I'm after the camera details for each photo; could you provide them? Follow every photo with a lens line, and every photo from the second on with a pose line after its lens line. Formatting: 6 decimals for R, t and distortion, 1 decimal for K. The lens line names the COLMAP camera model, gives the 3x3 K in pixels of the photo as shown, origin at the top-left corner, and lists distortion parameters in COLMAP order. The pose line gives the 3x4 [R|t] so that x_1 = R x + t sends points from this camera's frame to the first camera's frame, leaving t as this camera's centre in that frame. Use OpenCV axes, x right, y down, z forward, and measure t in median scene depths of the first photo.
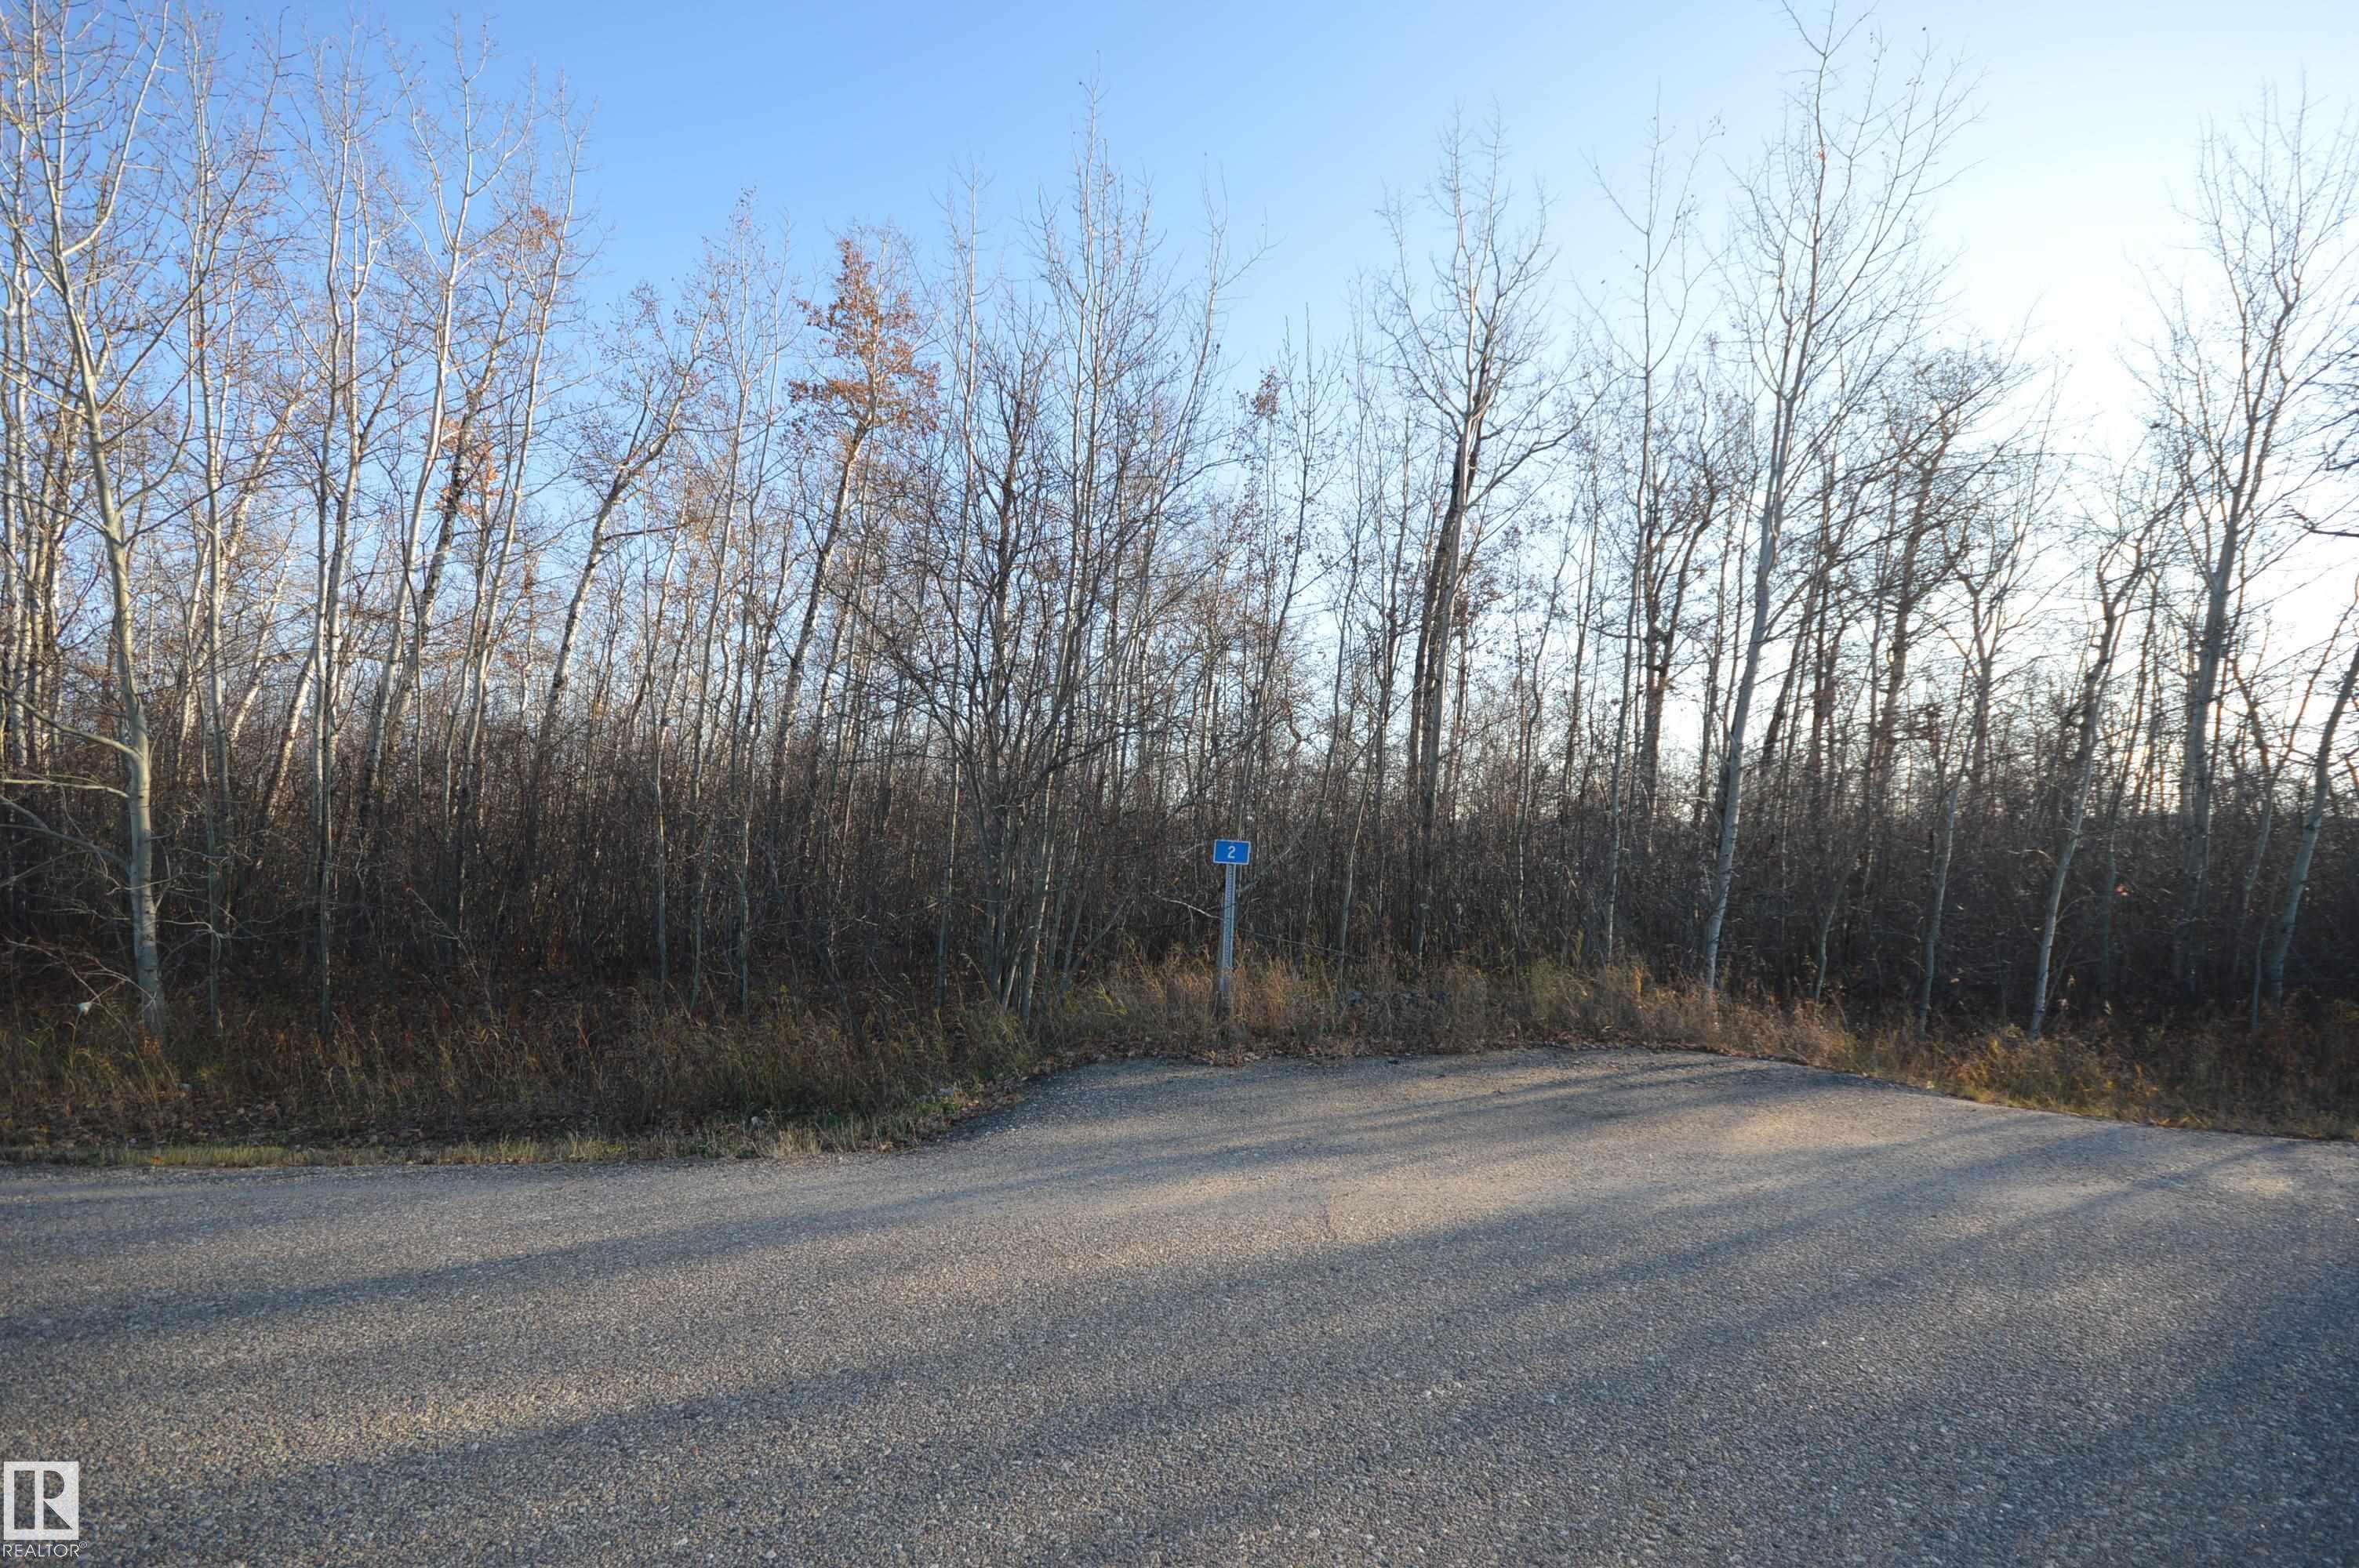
lens RADIAL K [[1007.6, 0, 1179.9], [0, 1007.6, 778.0], [0, 0, 1]] dist [-0.021322, -0.003865]
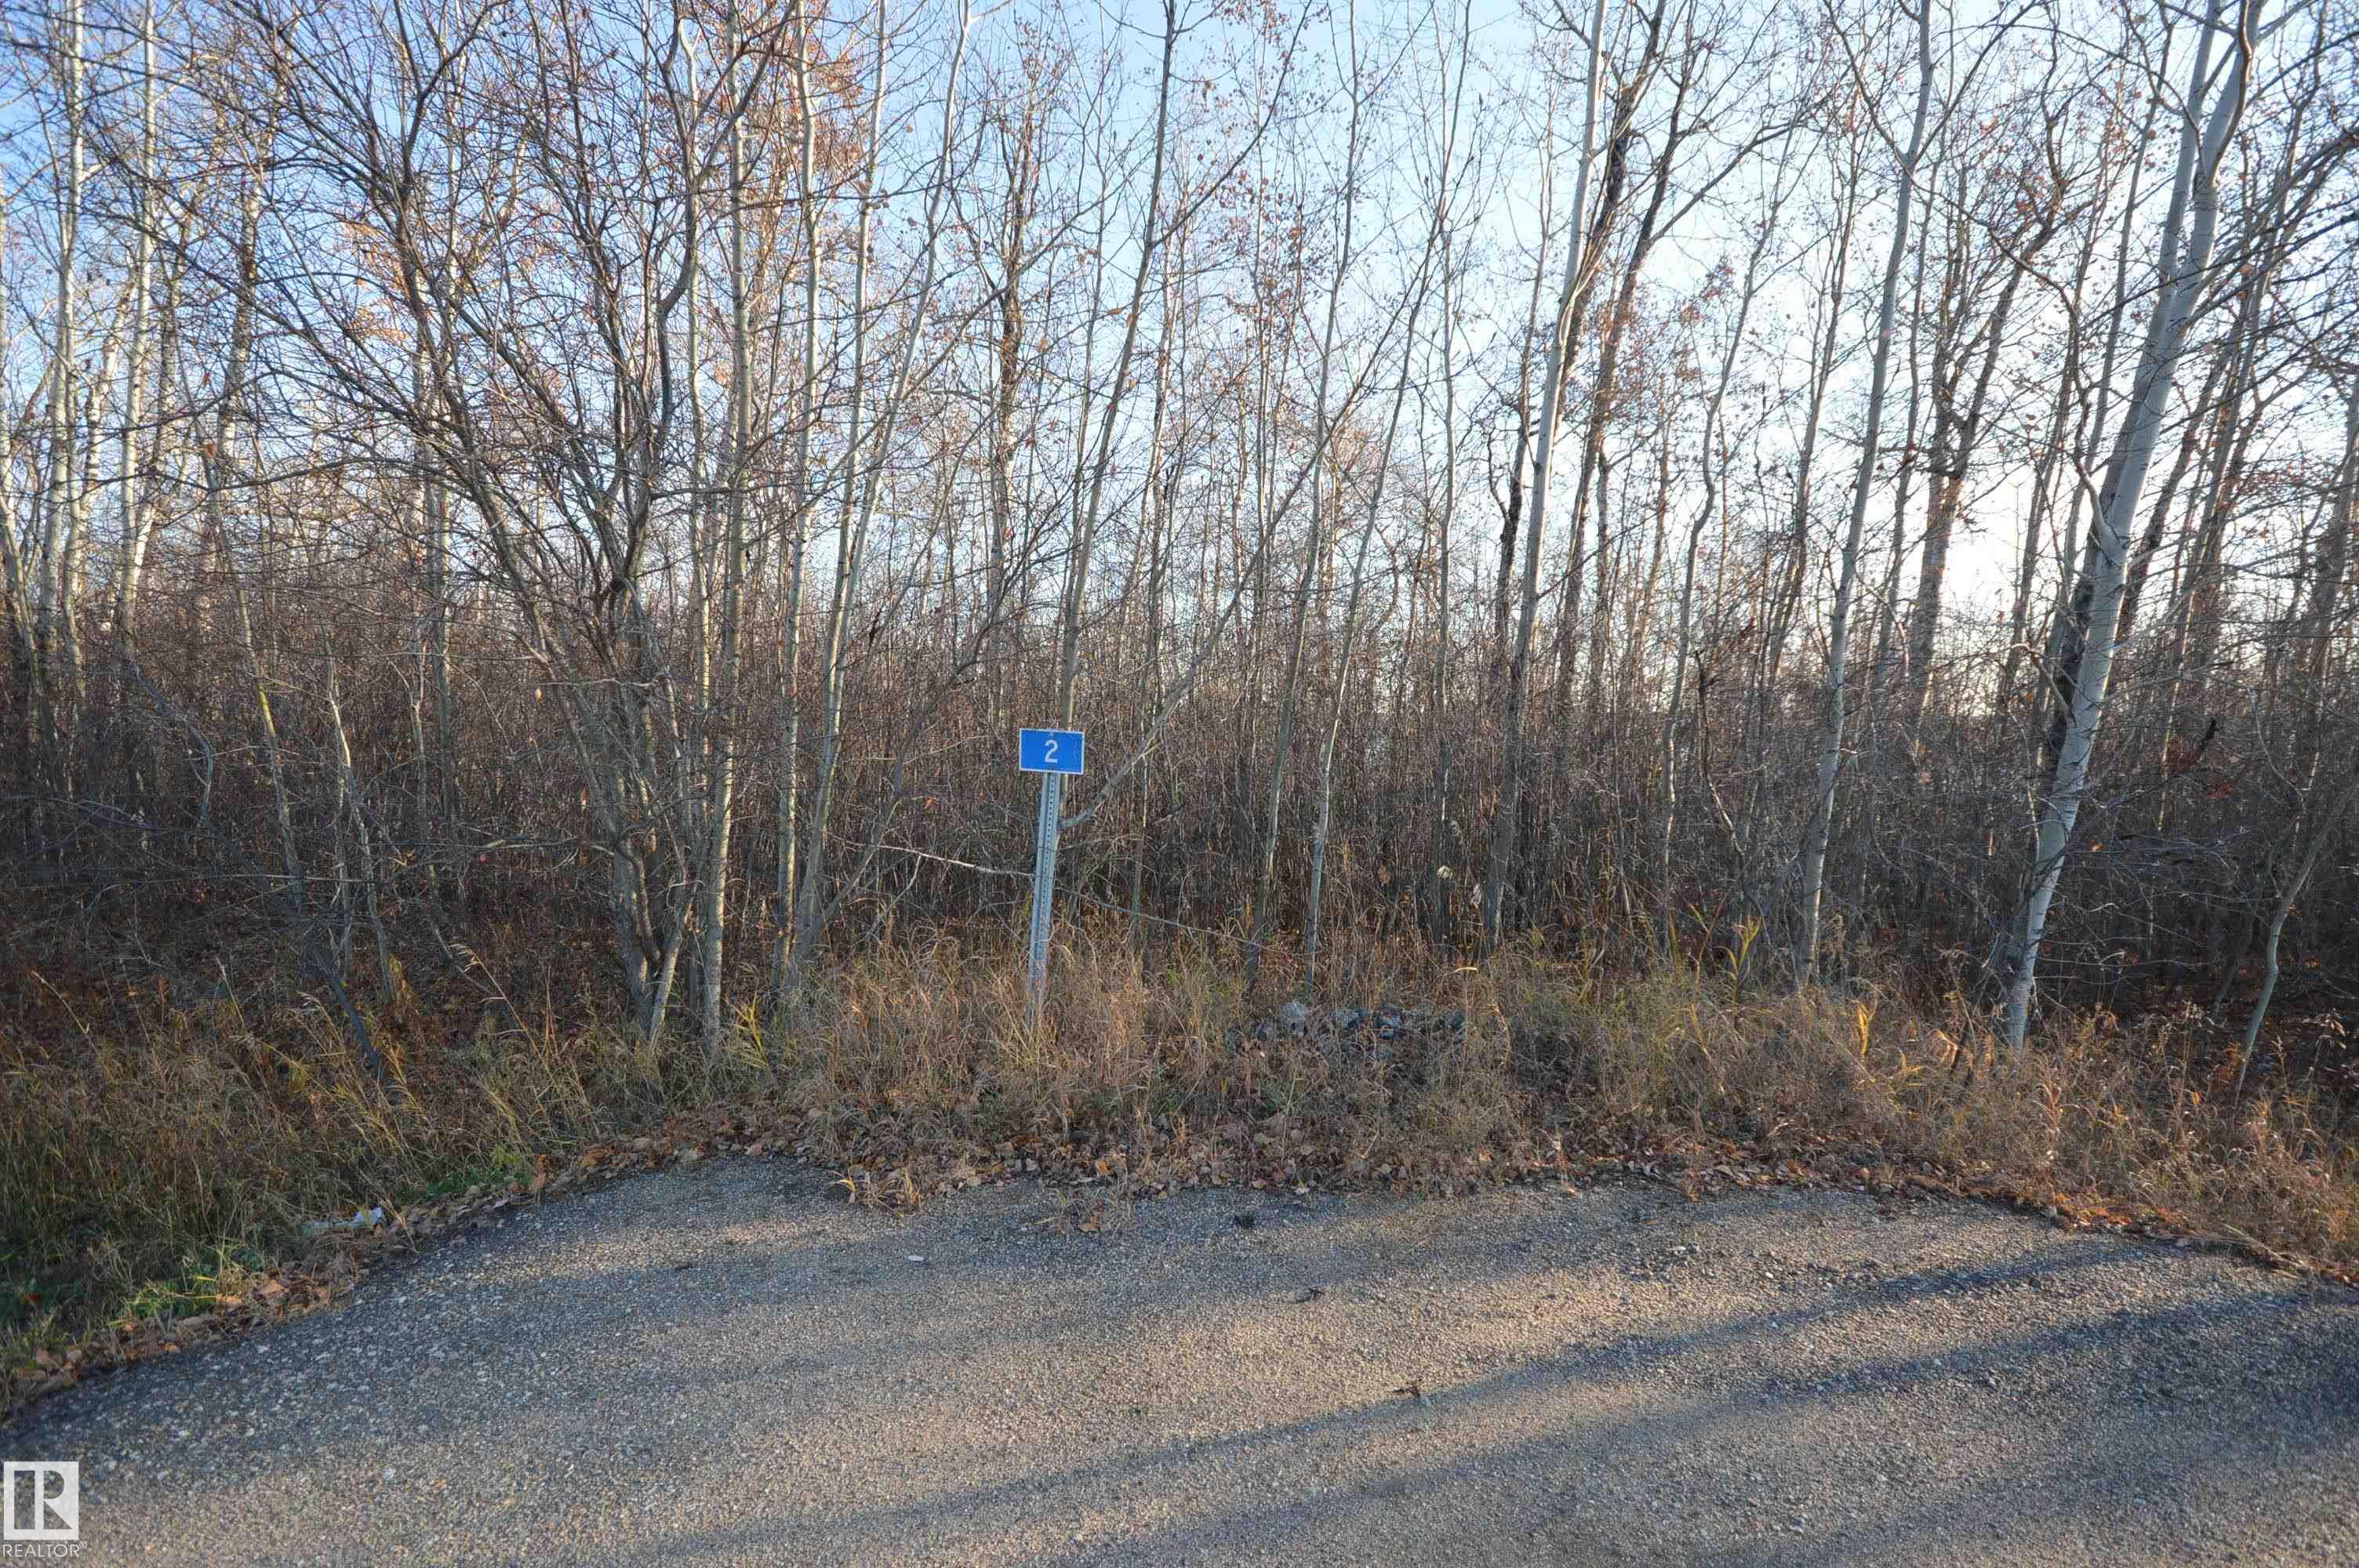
lens RADIAL K [[1137.2, 0, 1177.0], [0, 1137.2, 792.9], [0, 0, 1]] dist [0.003341, 0.000548]
pose [[0.990259, 0.010704, -0.138828, 0.211271], [0.004075, 0.994385, 0.105742, 0.034196], [0.139181, -0.105278, 0.984655, 0.436617]]
